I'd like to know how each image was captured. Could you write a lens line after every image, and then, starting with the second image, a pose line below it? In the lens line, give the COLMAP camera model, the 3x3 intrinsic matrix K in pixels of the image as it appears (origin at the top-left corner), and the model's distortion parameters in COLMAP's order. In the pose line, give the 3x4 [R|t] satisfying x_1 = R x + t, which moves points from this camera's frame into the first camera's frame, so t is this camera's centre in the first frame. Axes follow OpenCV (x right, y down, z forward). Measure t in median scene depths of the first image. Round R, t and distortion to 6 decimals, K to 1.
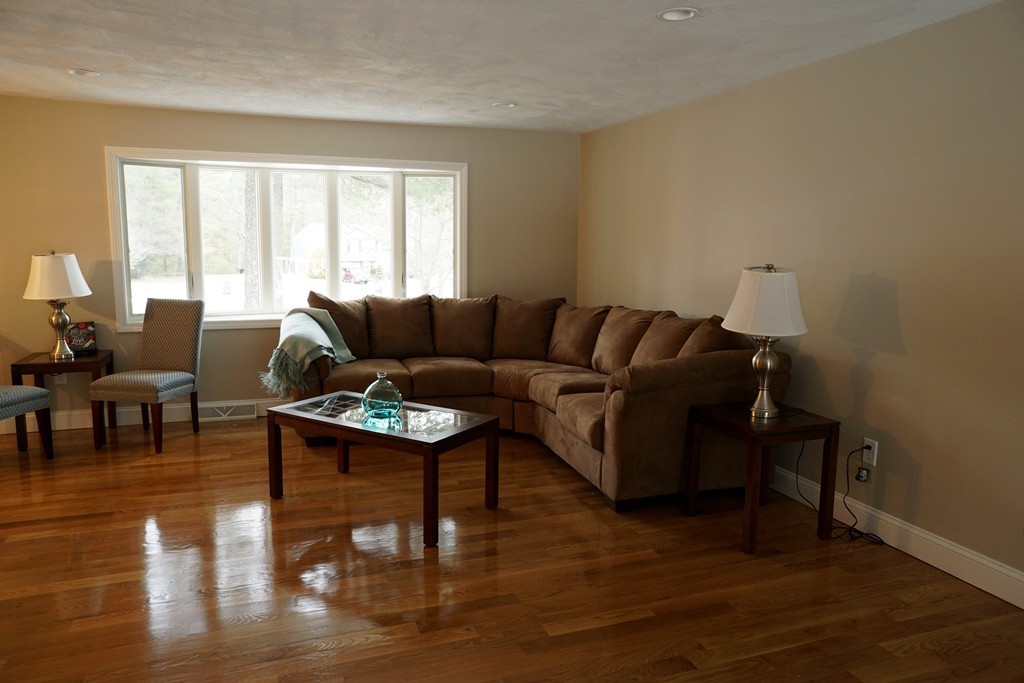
lens RADIAL K [[691.0, 0, 504.7], [0, 691.0, 334.4], [0, 0, 1]] dist [-0.071673, 0.094511]
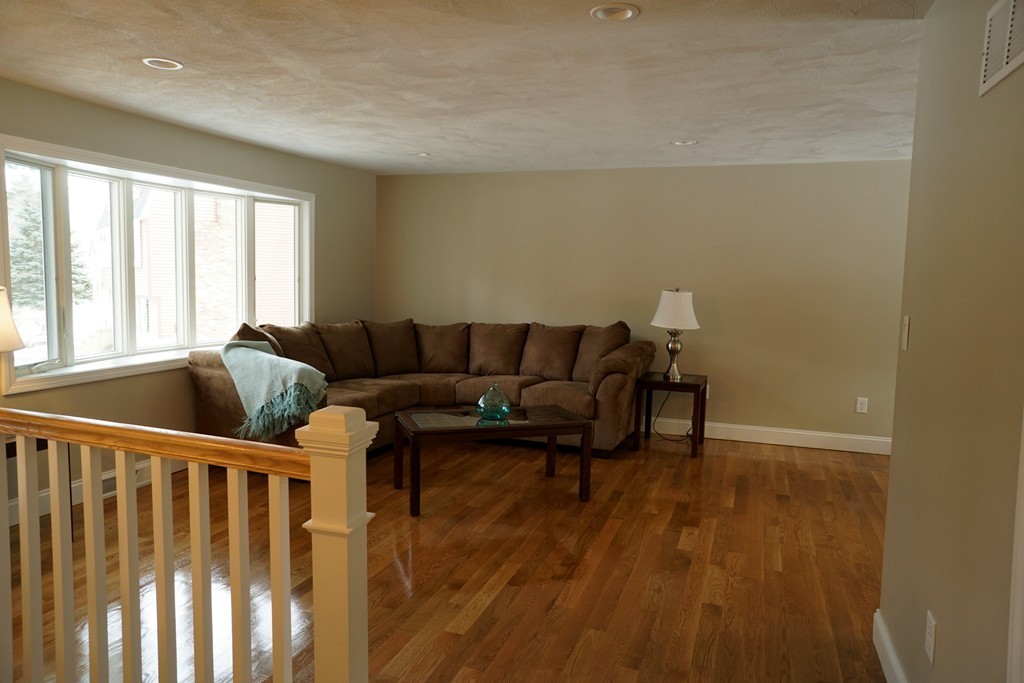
lens RADIAL K [[691.0, 0, 504.7], [0, 691.0, 334.4], [0, 0, 1]] dist [-0.071673, 0.094511]
pose [[0.647018, -0.065370, 0.759668, -0.823202], [0.086528, 0.996177, 0.012024, -0.031466], [-0.757549, 0.057953, 0.650200, 0.152930]]
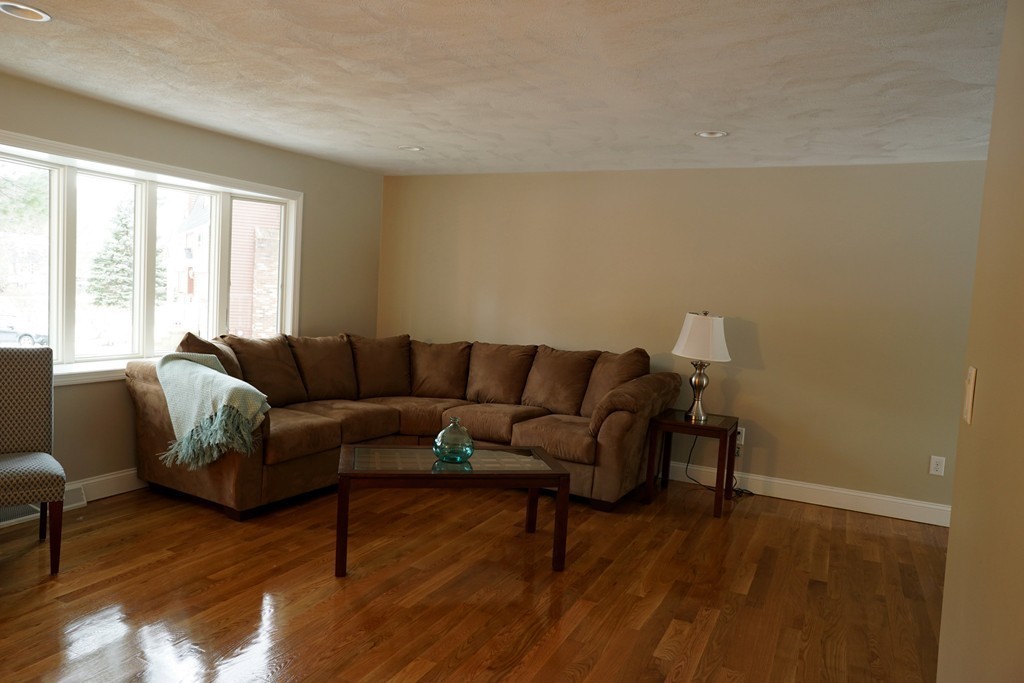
lens RADIAL K [[691.0, 0, 504.7], [0, 691.0, 334.4], [0, 0, 1]] dist [-0.071673, 0.094511]
pose [[0.728783, -0.019501, 0.684467, -0.613111], [0.044488, 0.998831, -0.018912, -0.031696], [-0.683298, 0.044233, 0.728799, 0.172718]]
